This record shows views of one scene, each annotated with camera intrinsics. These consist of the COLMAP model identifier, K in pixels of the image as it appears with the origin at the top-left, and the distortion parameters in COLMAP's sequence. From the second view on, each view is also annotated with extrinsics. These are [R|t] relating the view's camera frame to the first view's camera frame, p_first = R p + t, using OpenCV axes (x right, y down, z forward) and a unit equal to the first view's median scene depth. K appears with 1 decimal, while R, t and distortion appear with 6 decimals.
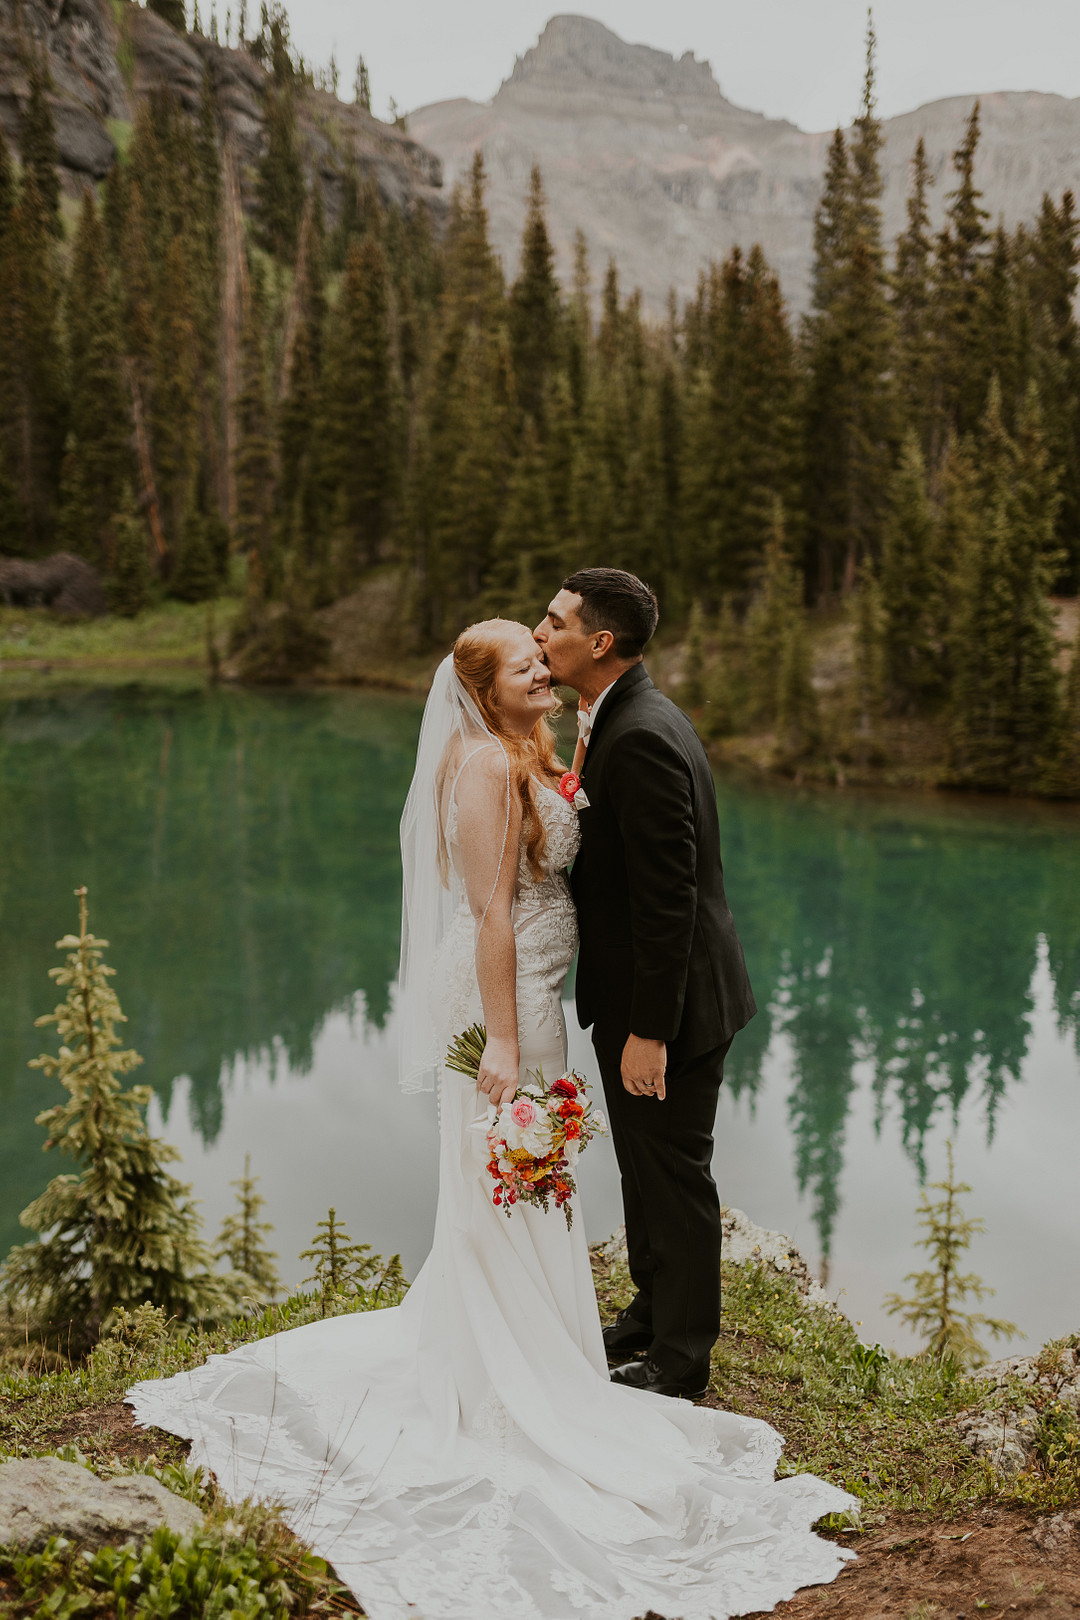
lens RADIAL K [[1620.4, 0, 498.7], [0, 1620.4, 839.9], [0, 0, 1]] dist [-0.034983, 0.075894]
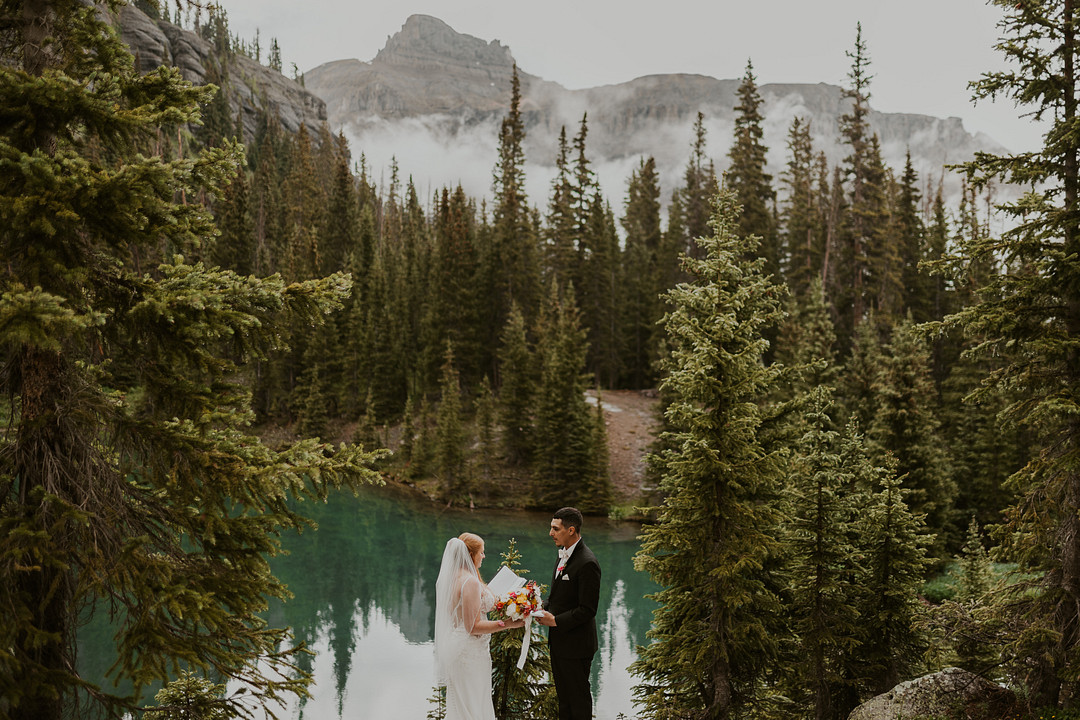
lens RADIAL K [[1068.6, 0, 573.8], [0, 1068.6, 343.9], [0, 0, 1]] dist [-0.038969, 0.083103]
pose [[0.983363, 0.005852, 0.181555, 0.081391], [0.025823, 0.984827, -0.171607, -0.006864], [-0.179805, 0.173440, 0.968292, -0.097519]]
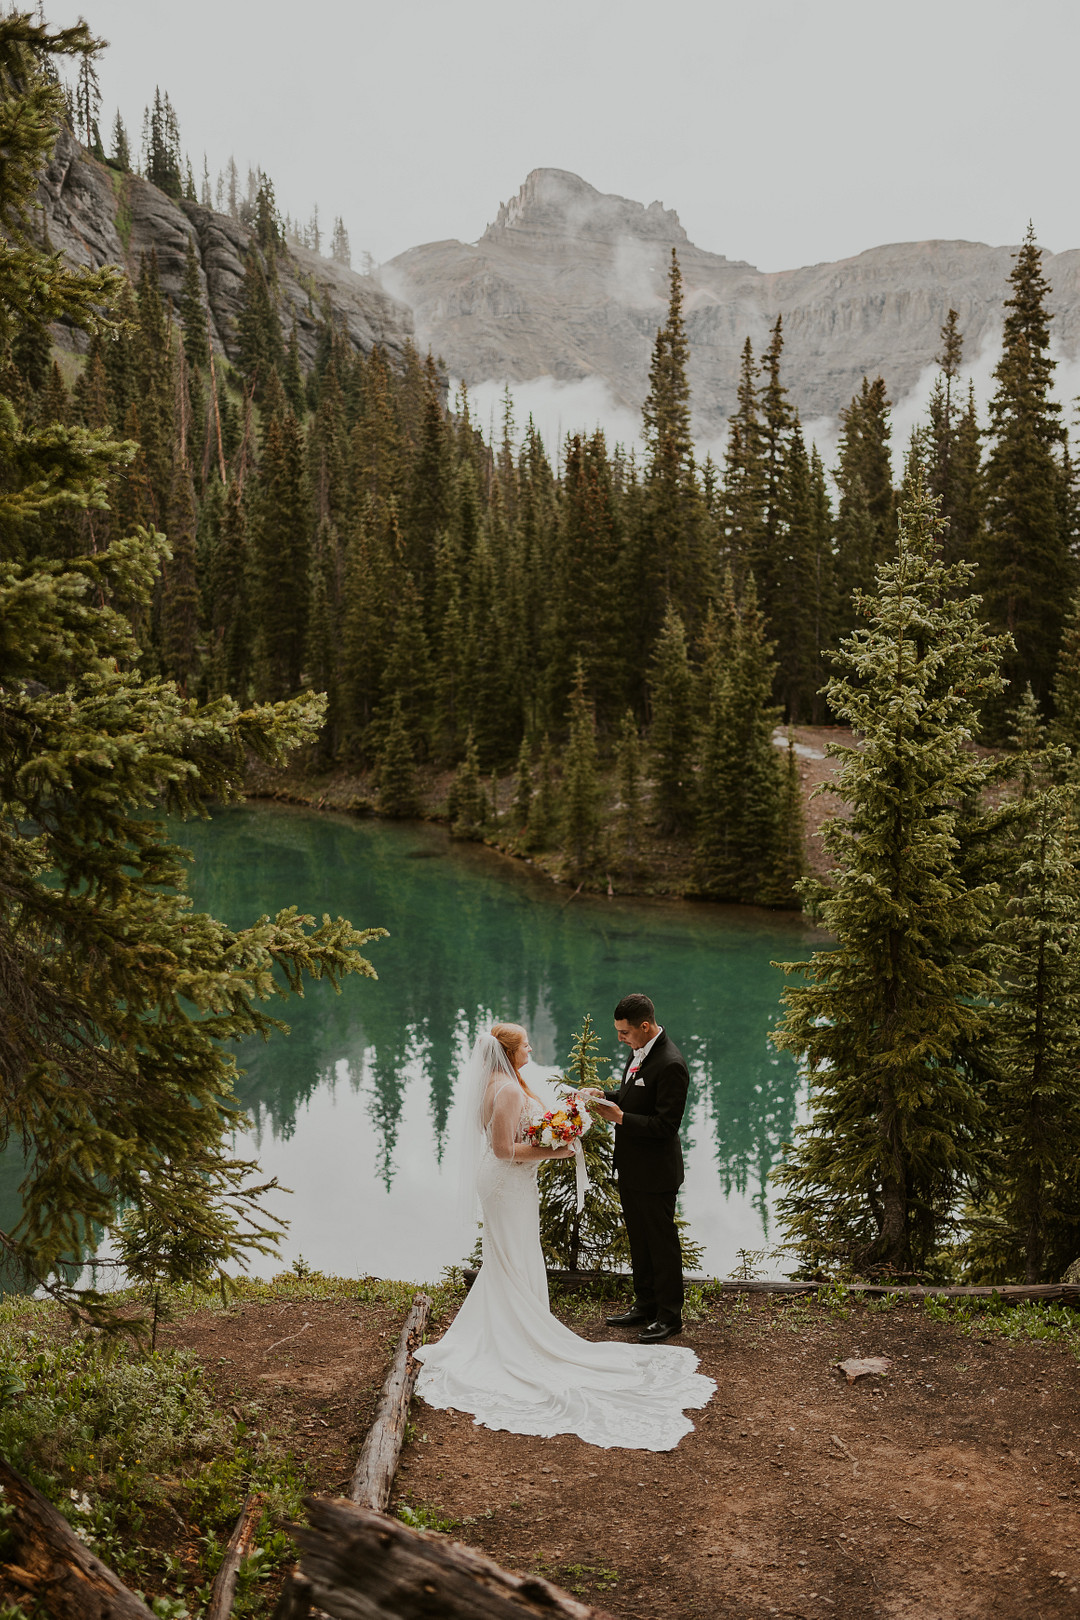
lens RADIAL K [[1515.4, 0, 540.0], [0, 1515.4, 810.0], [0, 0, 1]] dist [-0.035268, 0.076848]
pose [[0.999462, -0.005010, 0.032399, 0.088746], [0.007257, 0.997548, -0.069607, -0.014236], [-0.031971, 0.069805, 0.997048, -0.100844]]
